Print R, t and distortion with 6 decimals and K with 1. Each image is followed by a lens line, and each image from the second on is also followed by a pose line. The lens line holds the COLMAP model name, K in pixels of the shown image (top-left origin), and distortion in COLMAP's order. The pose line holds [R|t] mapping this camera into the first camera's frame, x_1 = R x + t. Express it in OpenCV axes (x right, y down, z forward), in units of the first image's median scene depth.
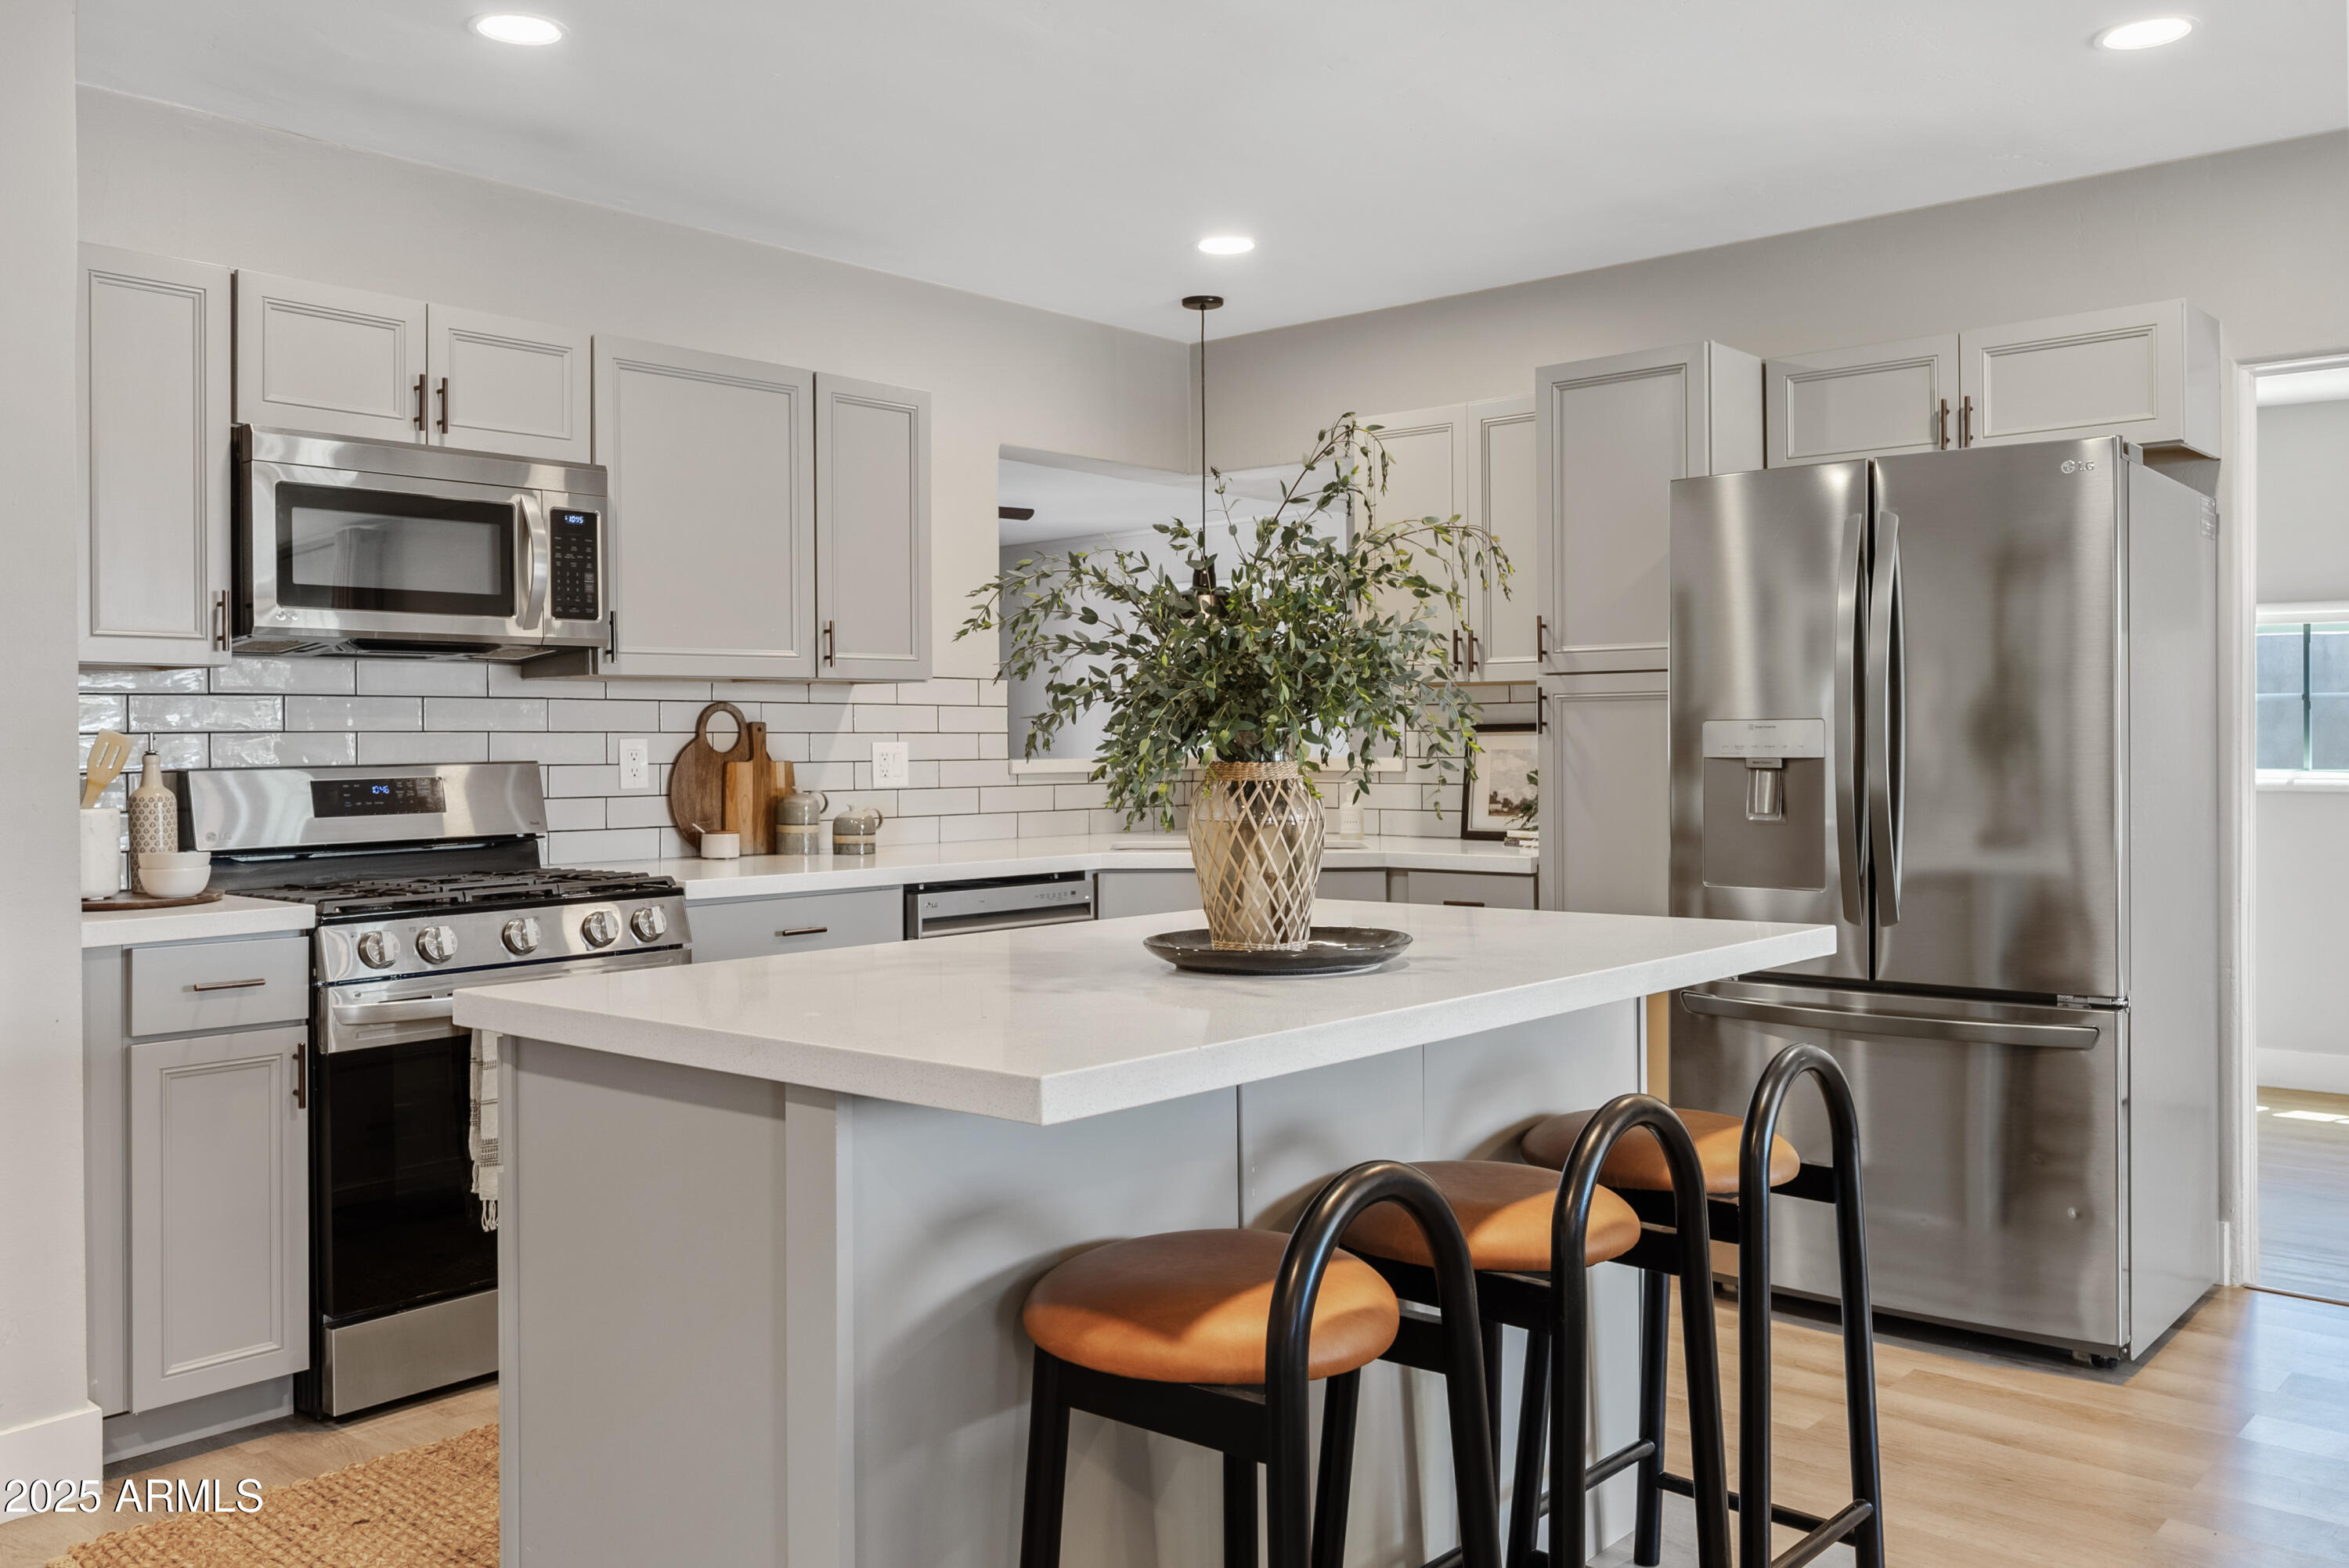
lens RADIAL K [[1898.2, 0, 1179.2], [0, 1898.2, 727.3], [0, 0, 1]] dist [0.001622, 0.000572]
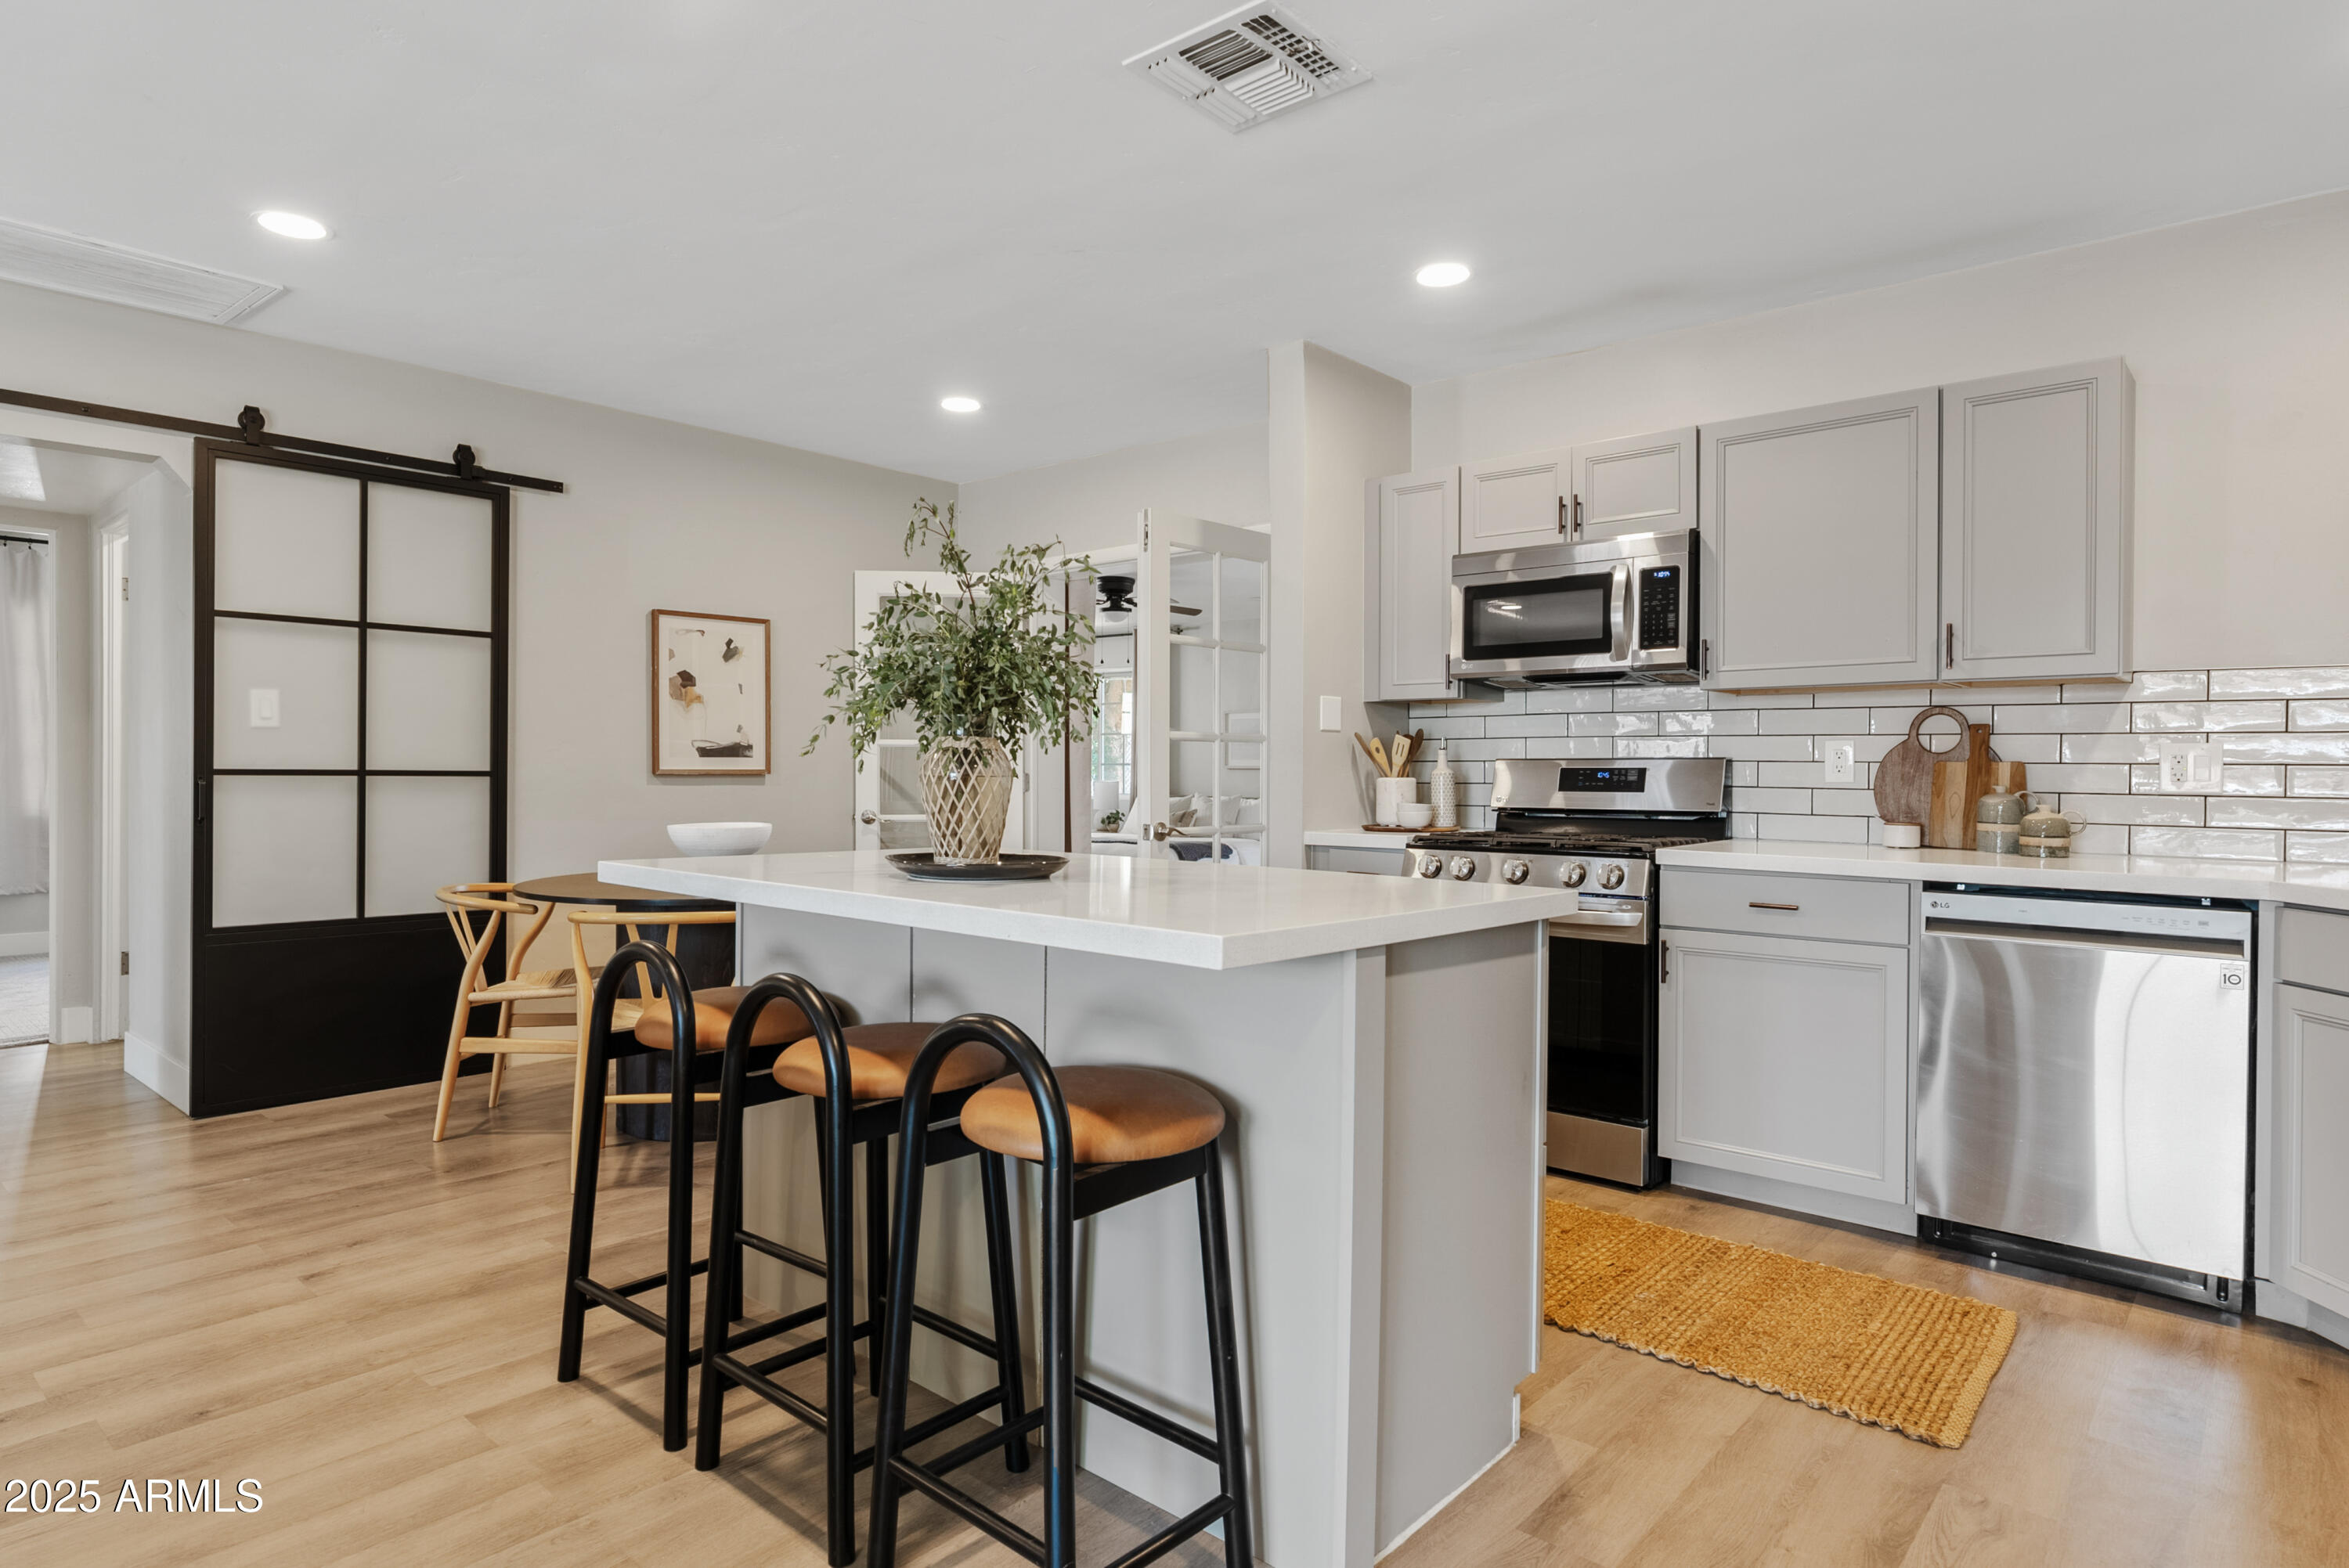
lens RADIAL K [[1300.4, 0, 1174.5], [0, 1300.4, 784.0], [0, 0, 1]] dist [-0.002644, -0.000426]
pose [[-0.007101, 0.019091, -0.999793, 0.529960], [-0.001866, 0.999816, 0.019104, 0.018493], [0.999973, 0.002002, -0.007064, 0.588815]]
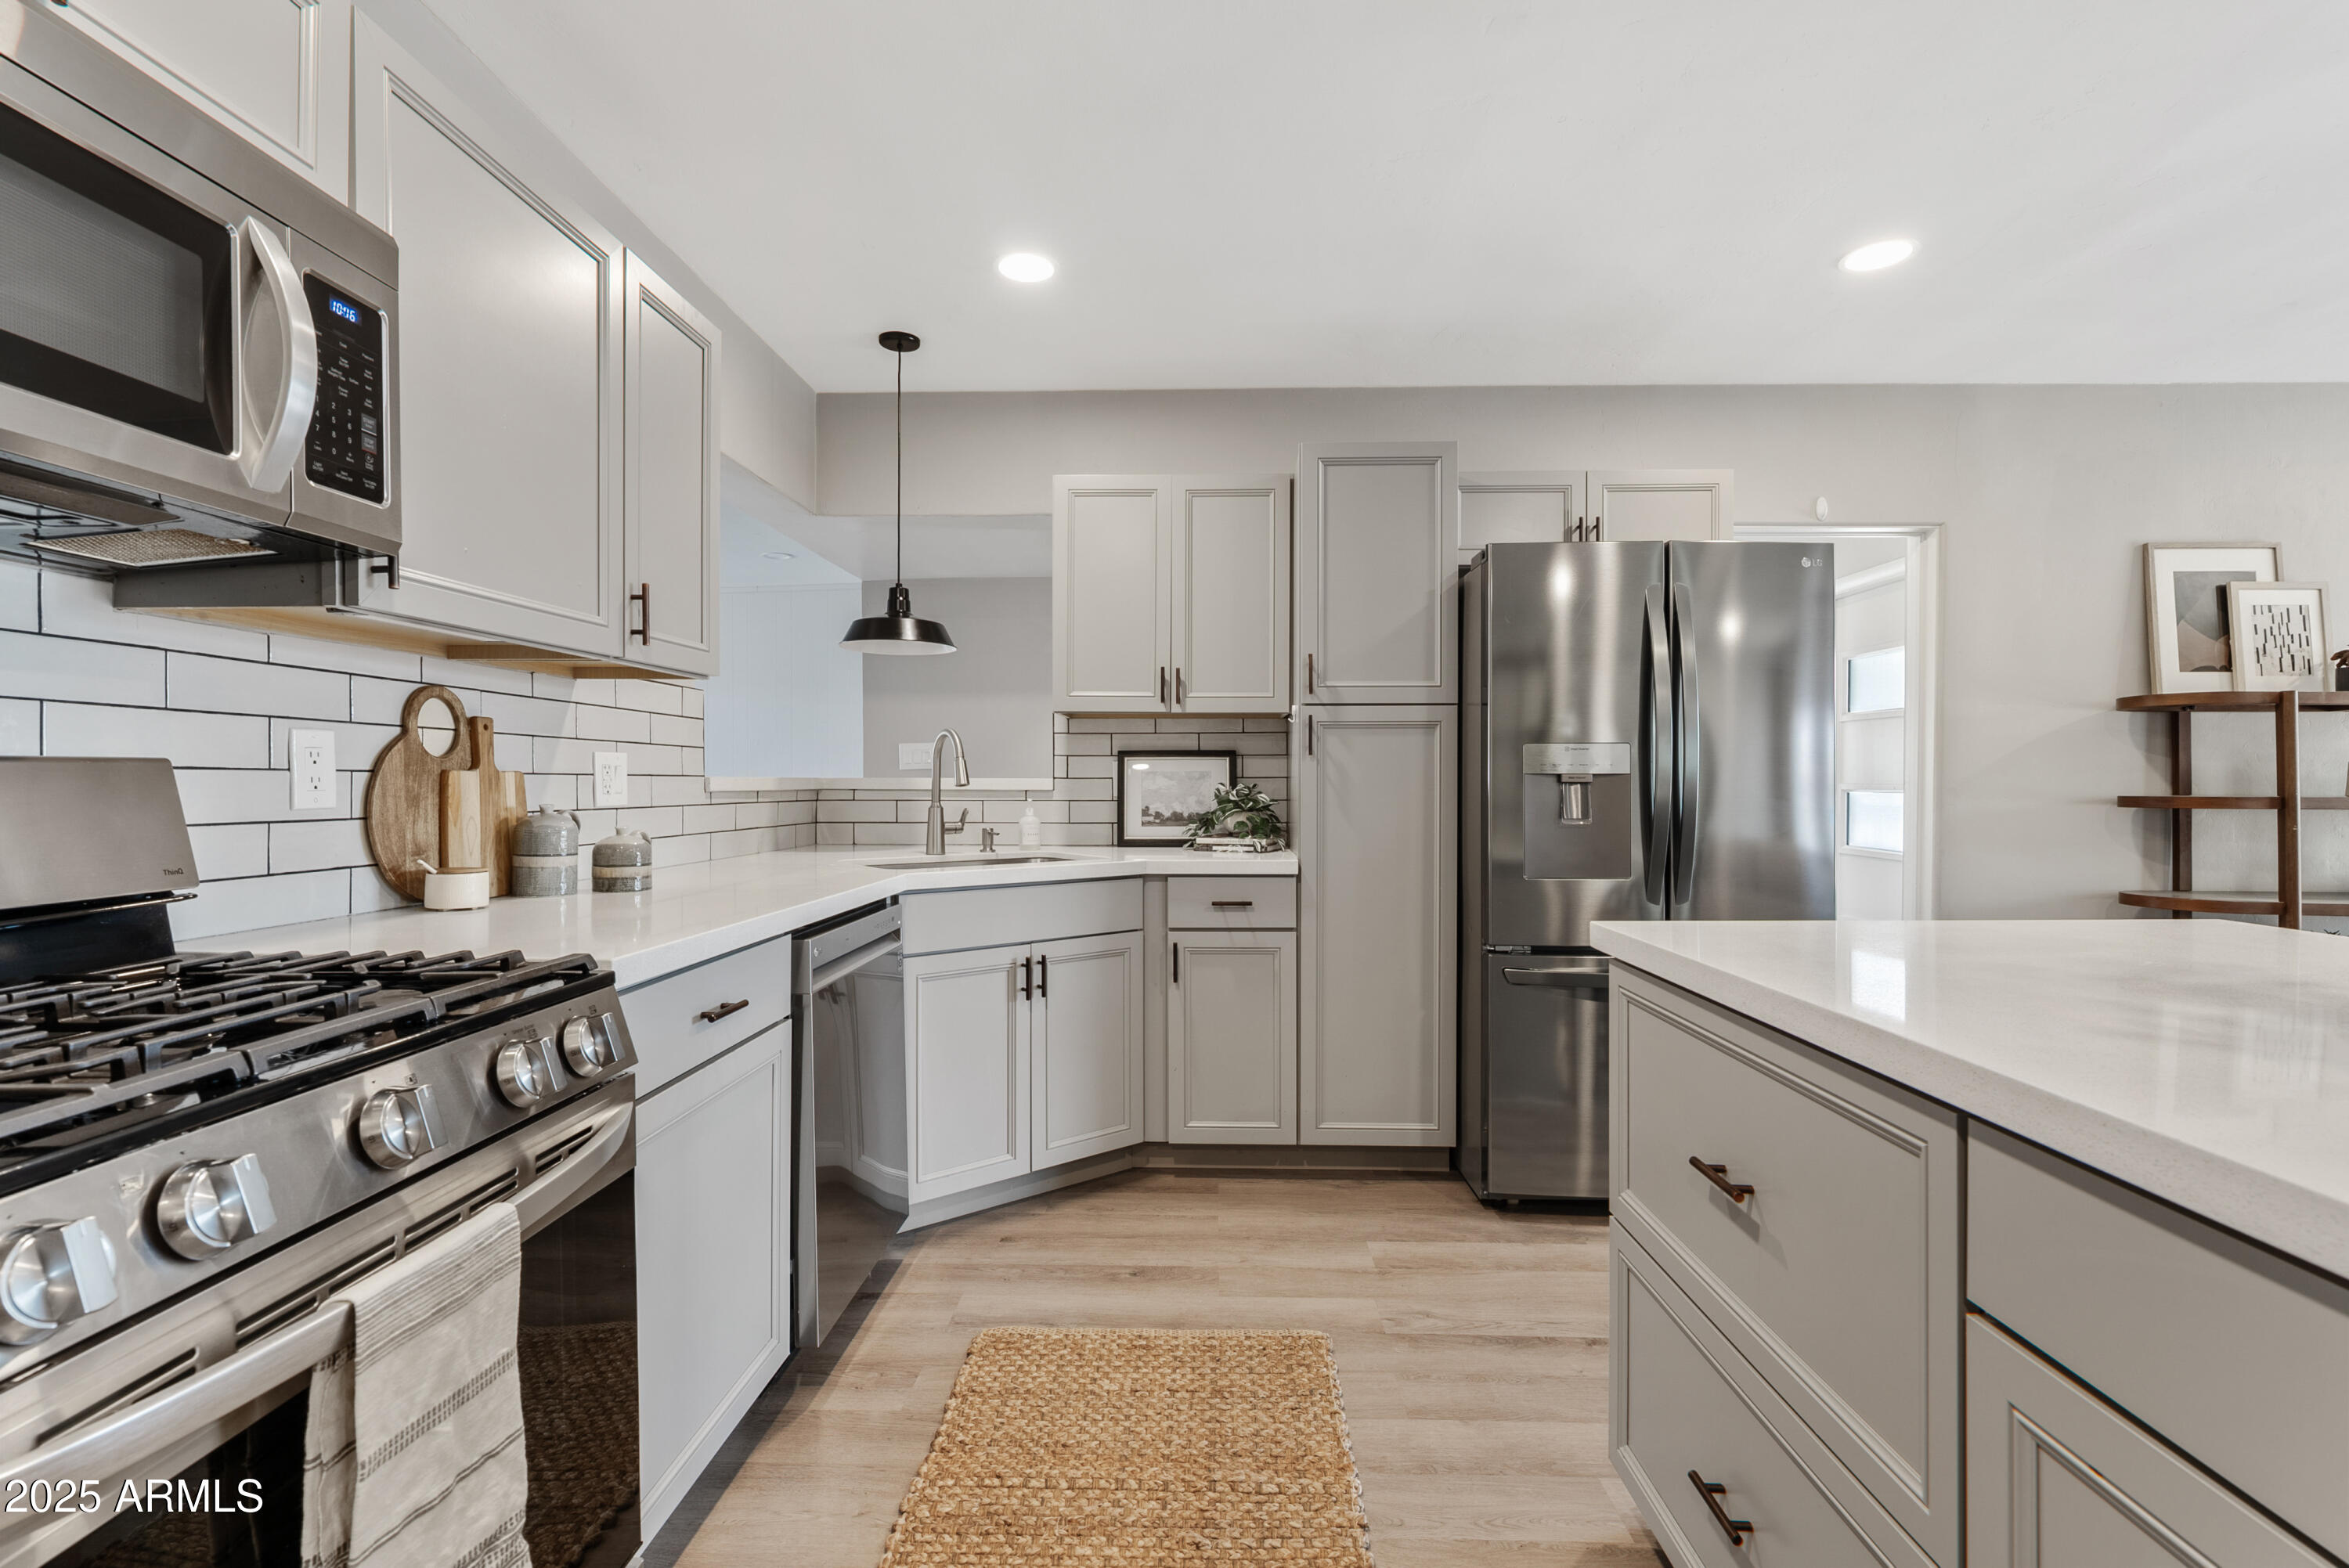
lens RADIAL K [[1056.8, 0, 1174.5], [0, 1056.8, 784.0], [0, 0, 1]] dist [-0.001117, 0.000377]
pose [[0.774838, 0.005824, 0.632133, -0.287131], [-0.011227, 0.999927, 0.004548, 0.019208], [-0.632060, -0.010621, 0.774846, 0.545491]]
